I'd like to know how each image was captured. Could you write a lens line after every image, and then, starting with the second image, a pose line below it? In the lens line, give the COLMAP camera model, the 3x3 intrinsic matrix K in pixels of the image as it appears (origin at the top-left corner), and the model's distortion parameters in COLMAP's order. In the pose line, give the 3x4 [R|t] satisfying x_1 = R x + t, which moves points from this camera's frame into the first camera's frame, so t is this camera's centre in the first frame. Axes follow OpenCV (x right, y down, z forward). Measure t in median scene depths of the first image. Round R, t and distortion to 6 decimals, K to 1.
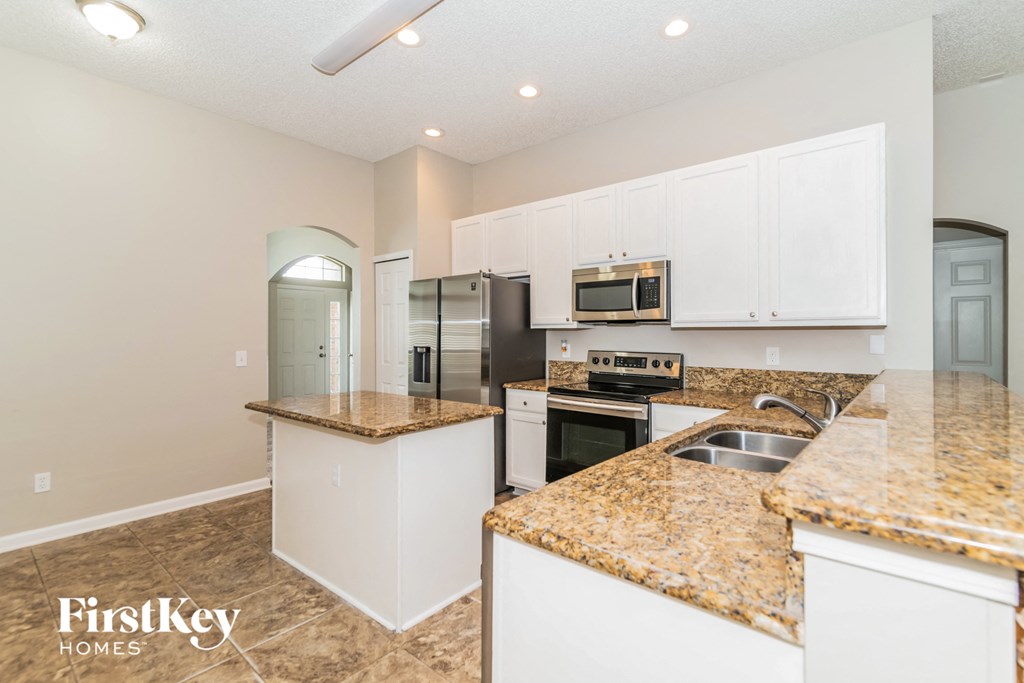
lens RADIAL K [[473.5, 0, 509.6], [0, 473.5, 330.3], [0, 0, 1]] dist [0.003634, -0.000040]
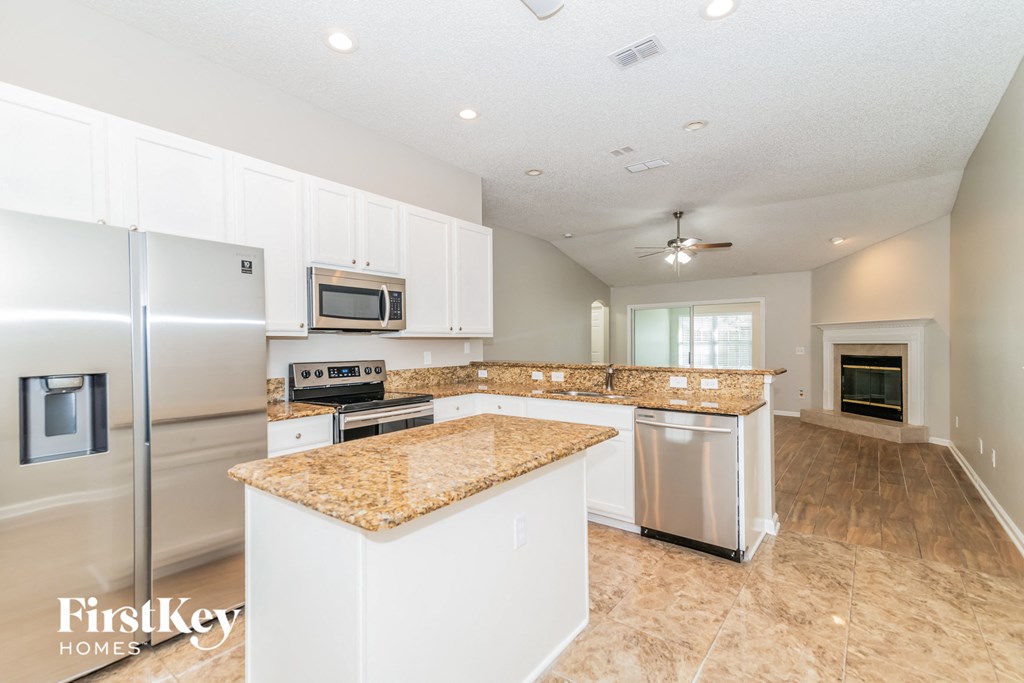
lens RADIAL K [[473.5, 0, 509.1], [0, 473.5, 346.1], [0, 0, 1]] dist [0.003634, -0.000040]
pose [[-0.061211, -0.008212, 0.998091, -0.792686], [0.002357, 0.999962, 0.008372, 0.007035], [-0.998122, 0.002865, -0.061190, 0.767271]]
